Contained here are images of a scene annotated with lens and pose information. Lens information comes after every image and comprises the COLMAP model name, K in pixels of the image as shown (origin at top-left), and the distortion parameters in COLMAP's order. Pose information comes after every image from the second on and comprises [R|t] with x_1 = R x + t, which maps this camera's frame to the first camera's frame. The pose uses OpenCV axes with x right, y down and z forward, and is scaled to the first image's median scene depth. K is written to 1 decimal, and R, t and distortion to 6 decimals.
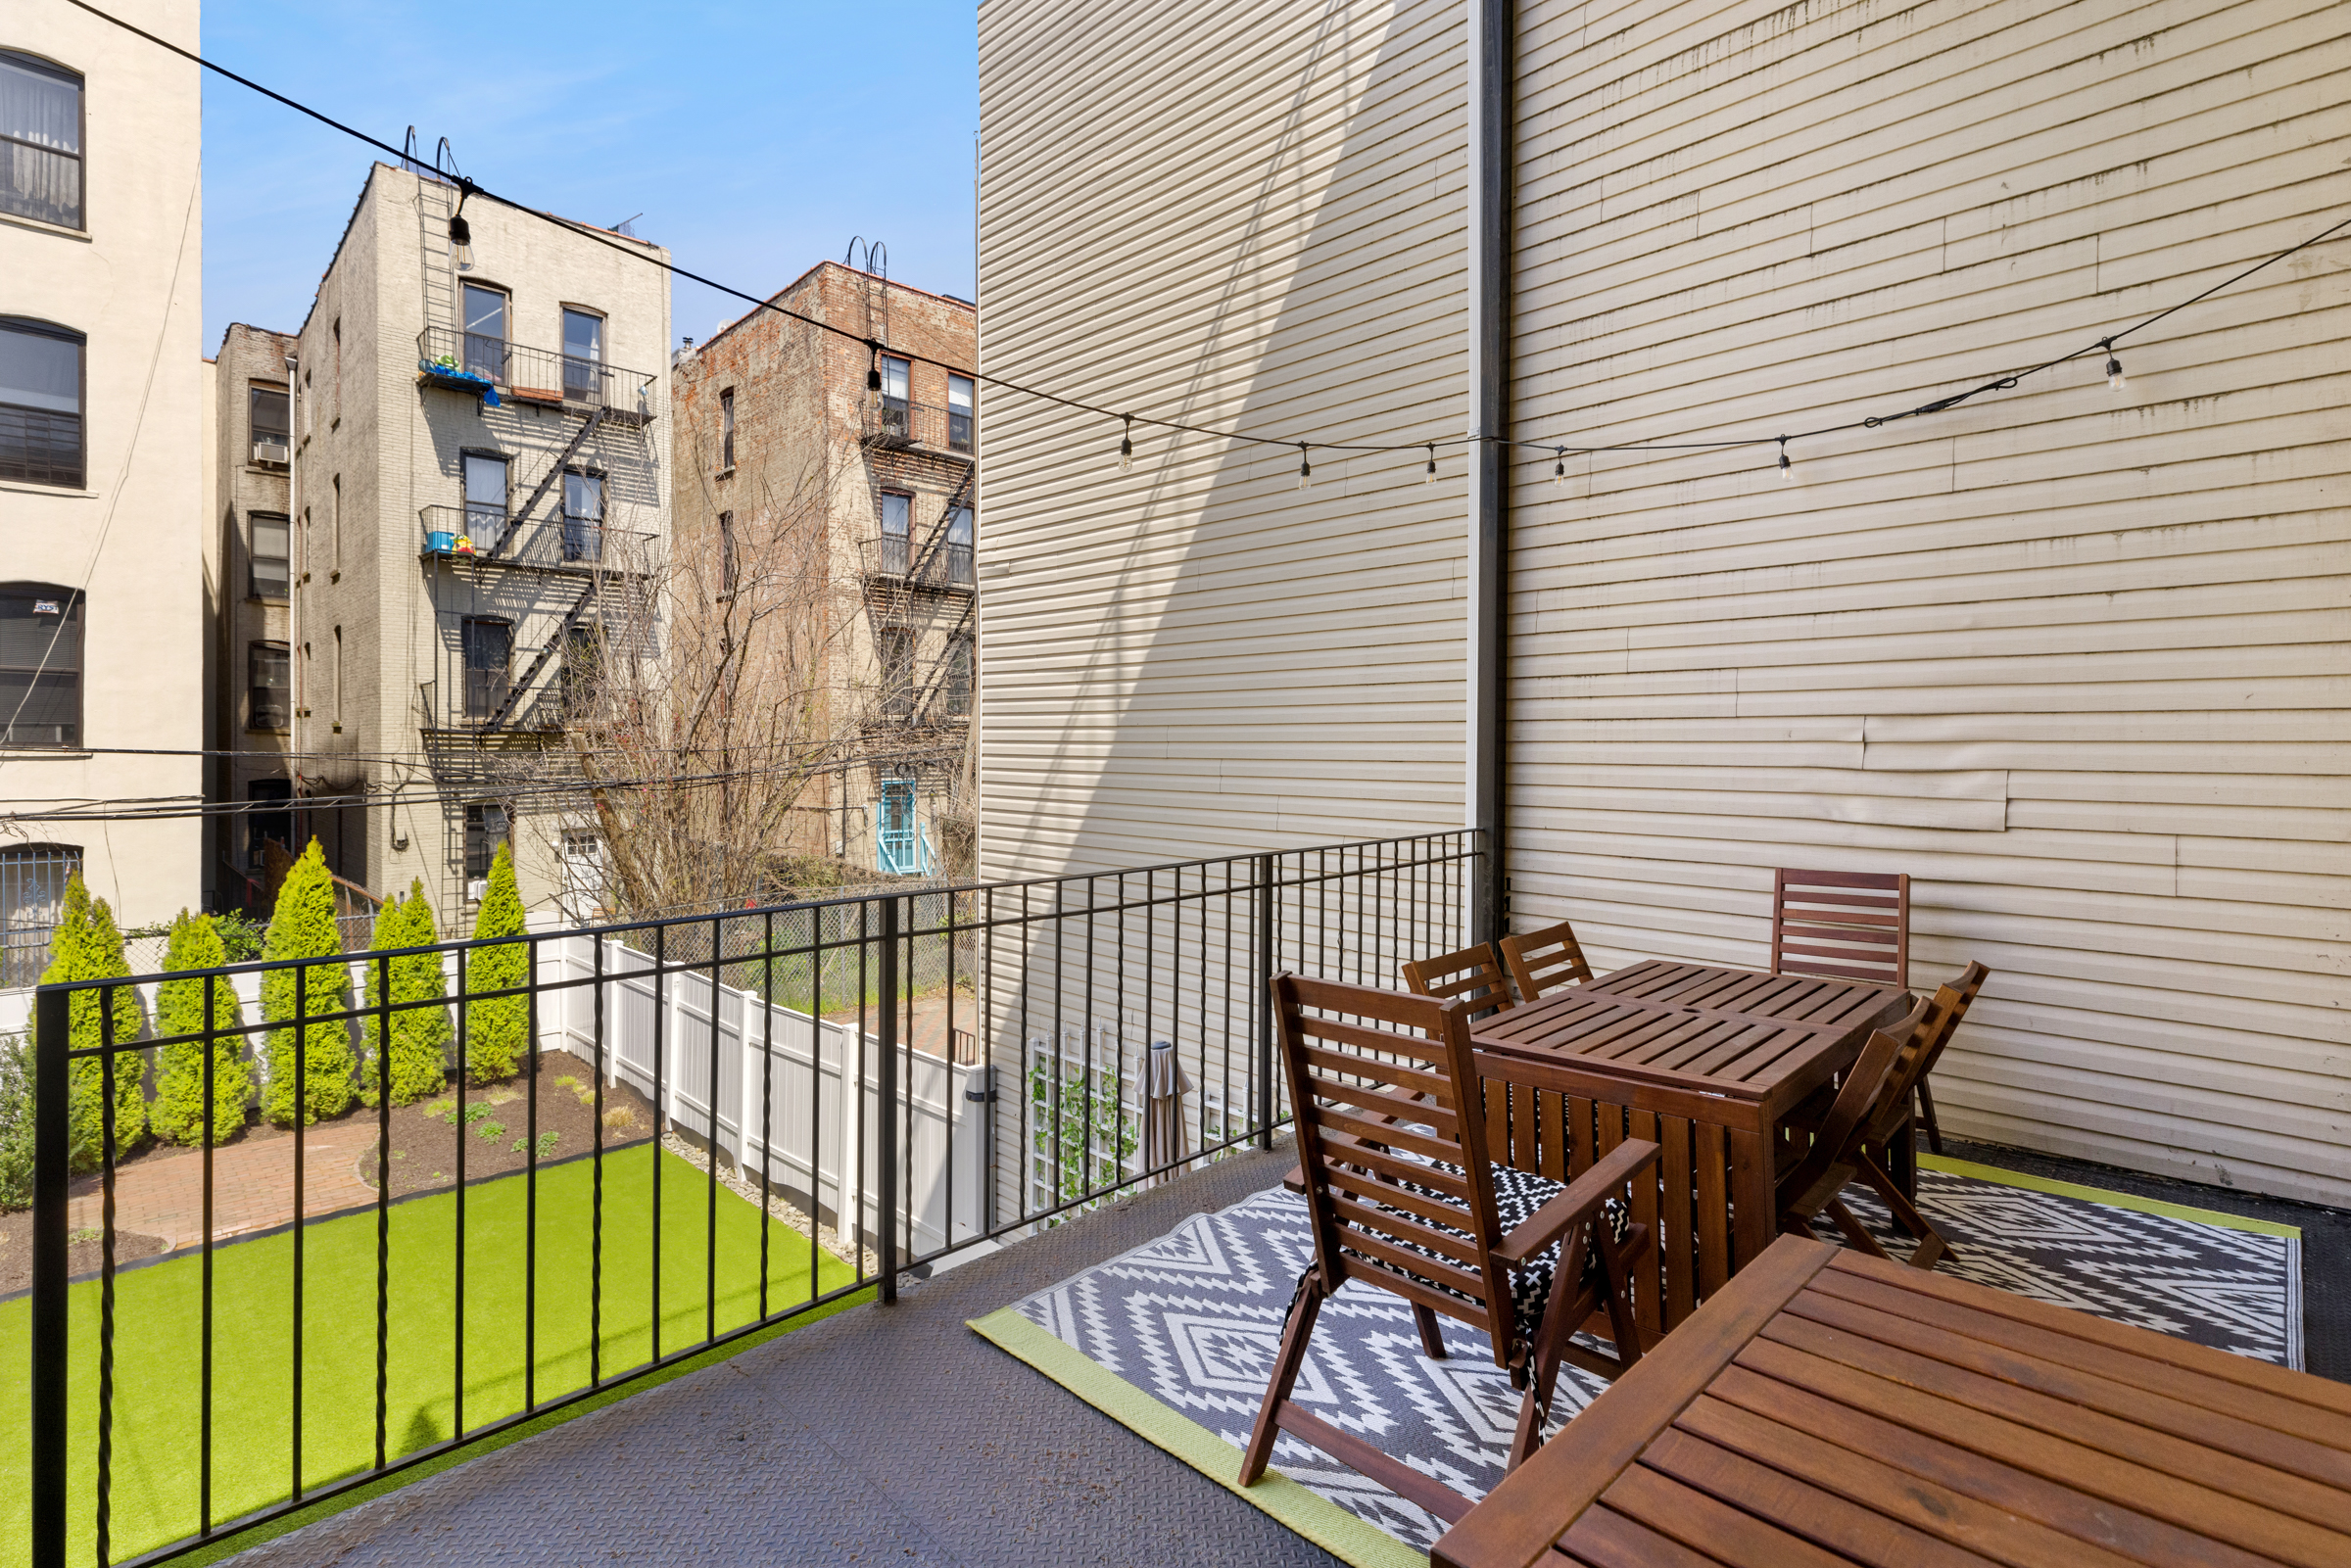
lens RADIAL K [[1079.9, 0, 1173.9], [0, 1079.9, 761.0], [0, 0, 1]] dist [0.001708, 0.000944]
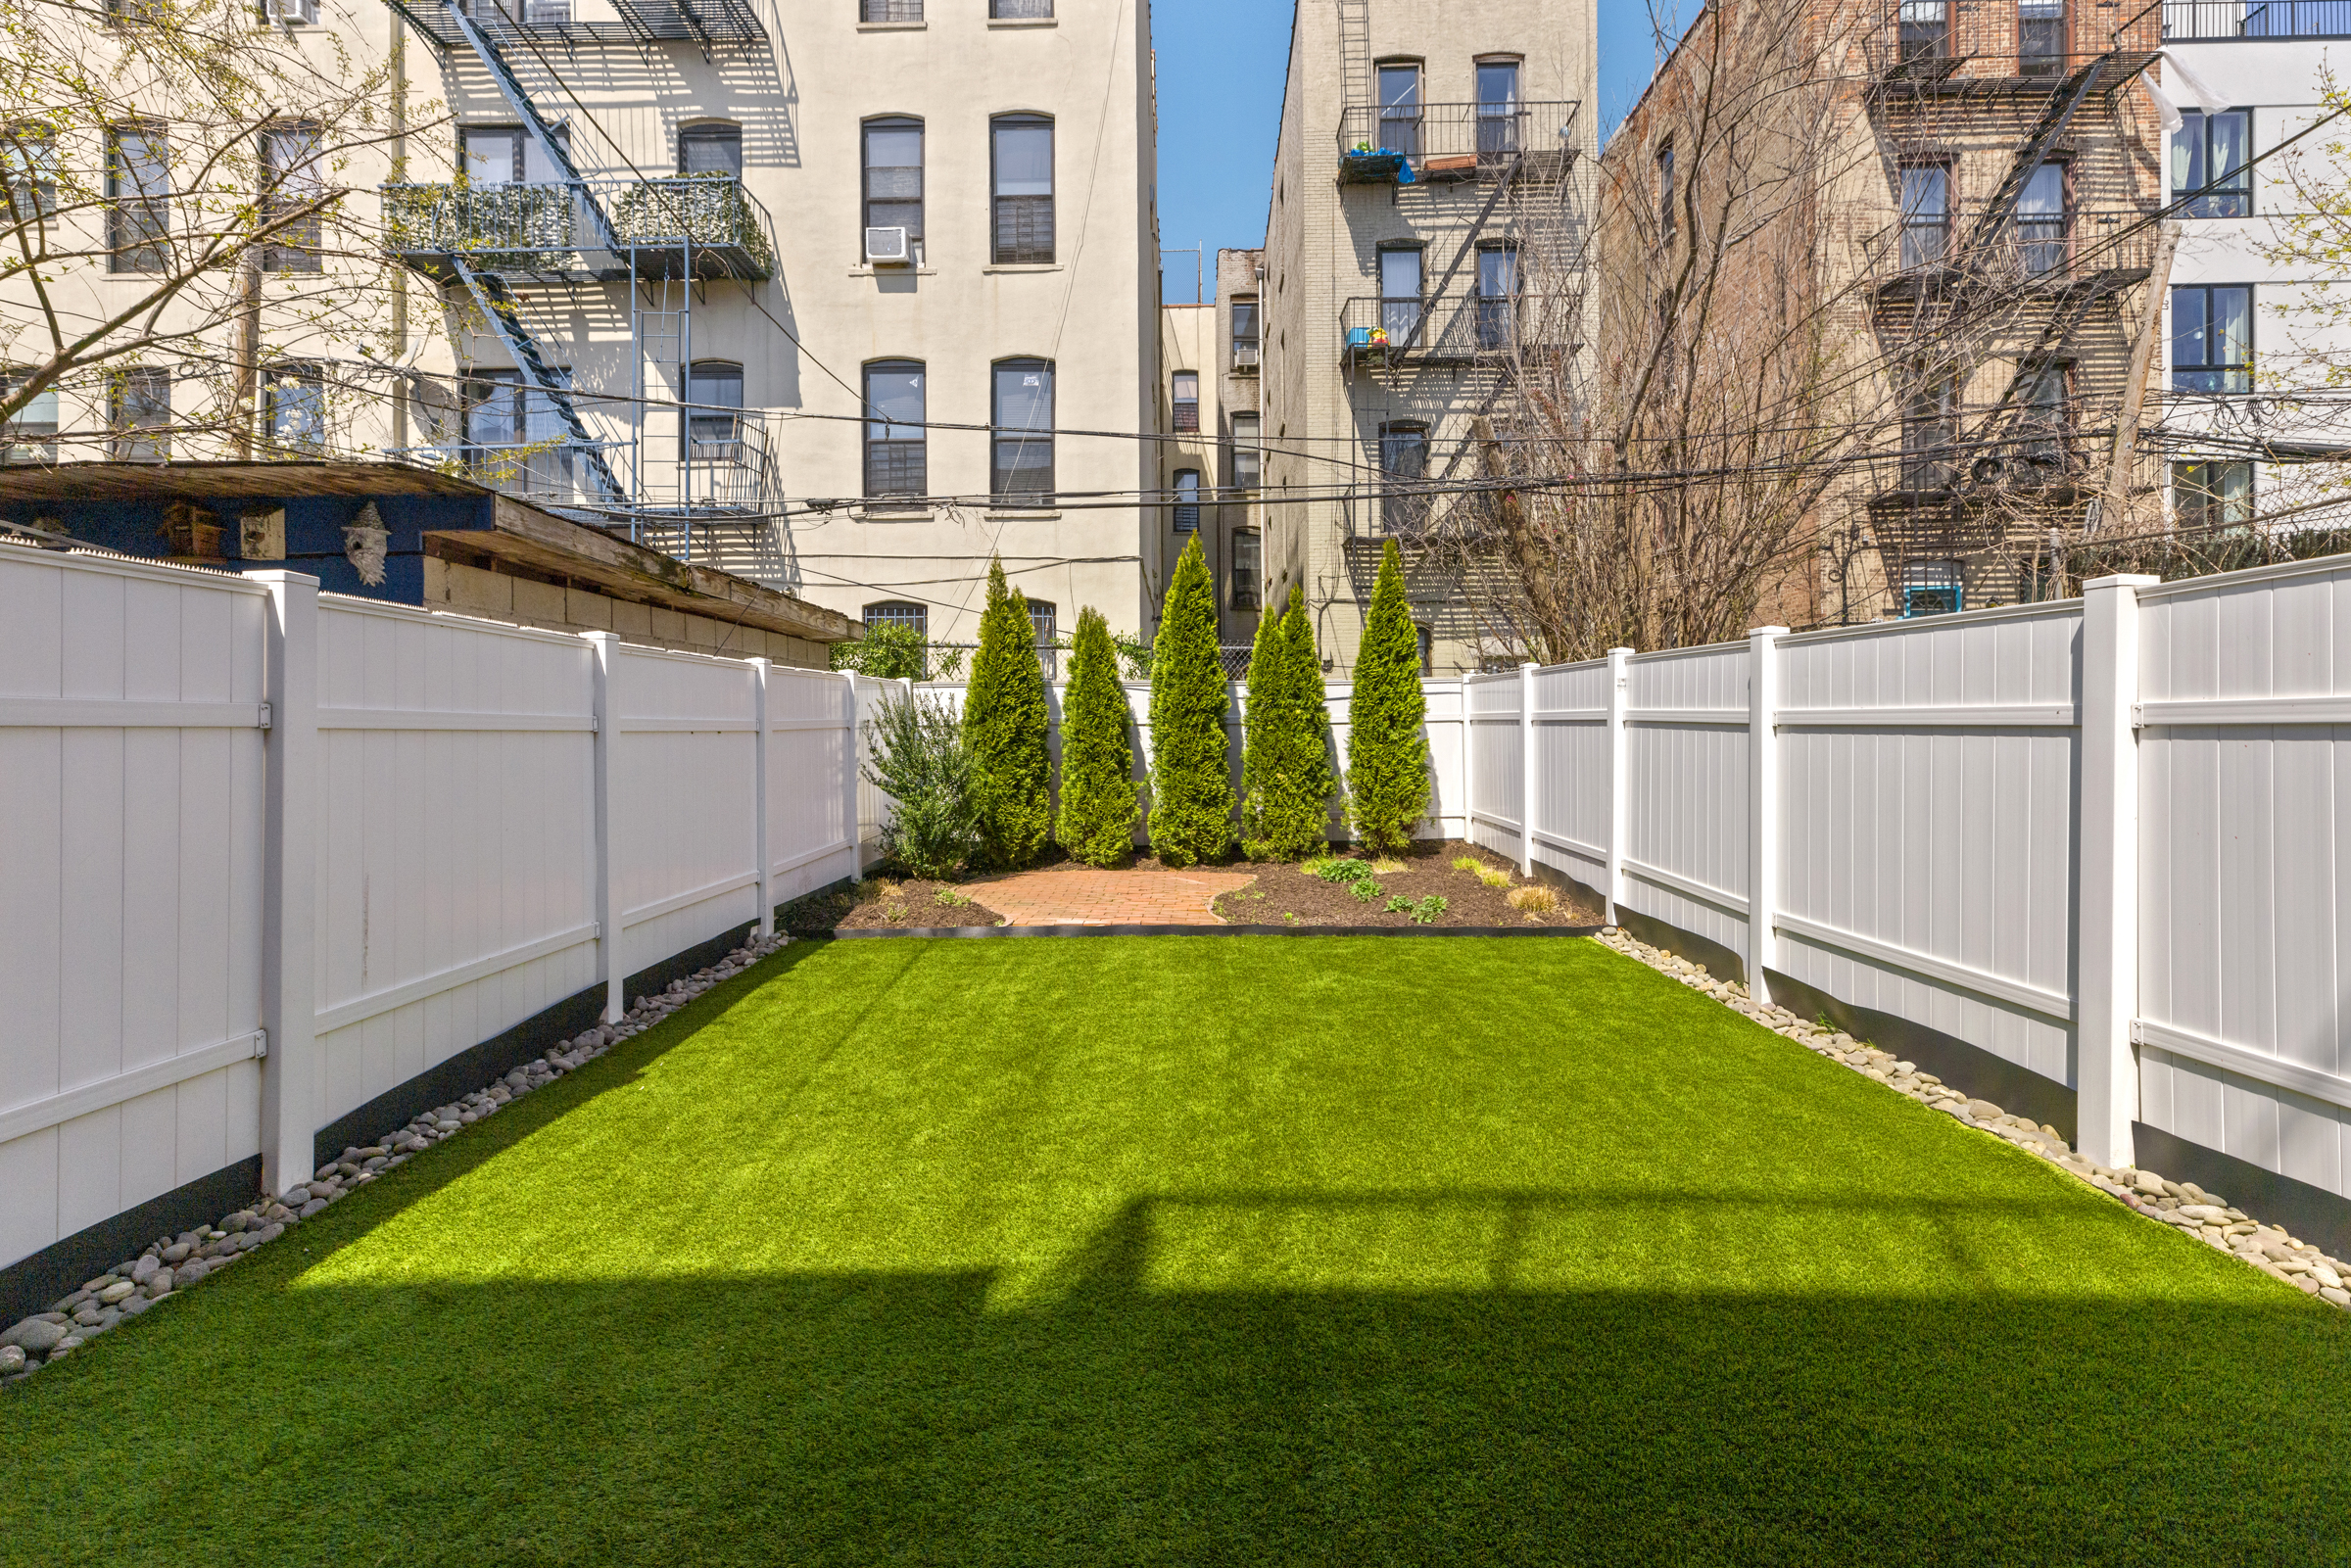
lens RADIAL K [[1079.9, 0, 1155.3], [0, 1079.9, 732.7], [0, 0, 1]] dist [0.001708, 0.000944]
pose [[0.678972, -0.005850, -0.734141, -0.105778], [0.010187, 0.999947, 0.001454, 0.123603], [0.734093, -0.008466, 0.678996, 0.217696]]
